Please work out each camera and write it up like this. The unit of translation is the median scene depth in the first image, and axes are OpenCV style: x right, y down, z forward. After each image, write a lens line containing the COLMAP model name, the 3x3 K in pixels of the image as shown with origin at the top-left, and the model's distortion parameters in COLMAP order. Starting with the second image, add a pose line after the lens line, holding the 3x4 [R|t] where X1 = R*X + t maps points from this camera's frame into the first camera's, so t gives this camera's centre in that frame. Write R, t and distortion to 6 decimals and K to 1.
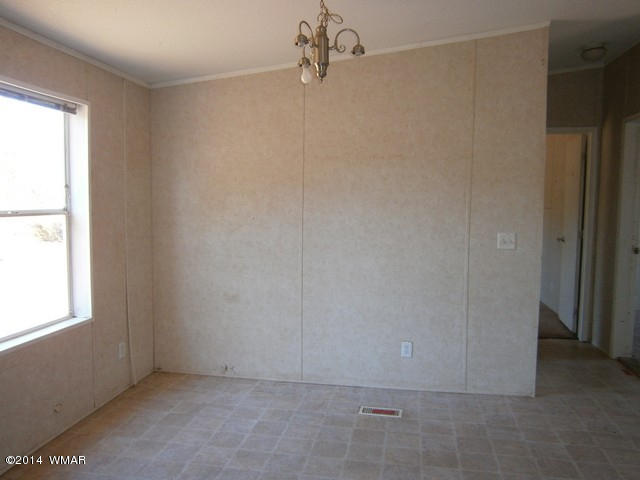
lens RADIAL K [[507.0, 0, 320.0], [0, 507.0, 240.0], [0, 0, 1]] dist [-0.065818, 0.060441]
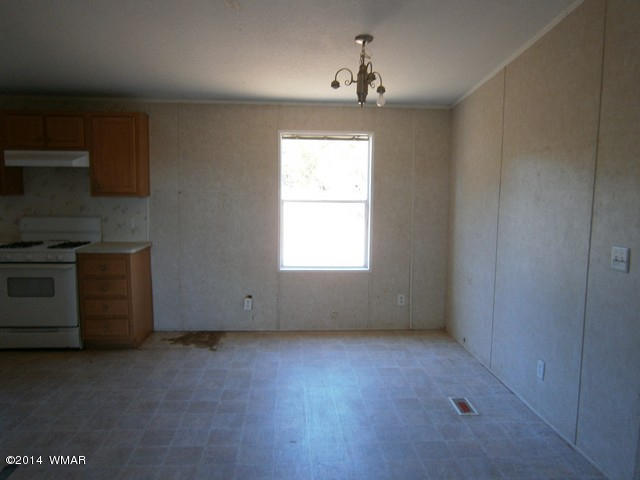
lens RADIAL K [[486.7, 0, 320.0], [0, 486.7, 240.0], [0, 0, 1]] dist [-0.049692, 0.003481]
pose [[0.251770, 0.096696, -0.962944, 0.866846], [-0.086847, 0.993239, 0.077031, -0.036905], [0.963883, 0.064235, 0.258465, 0.409758]]
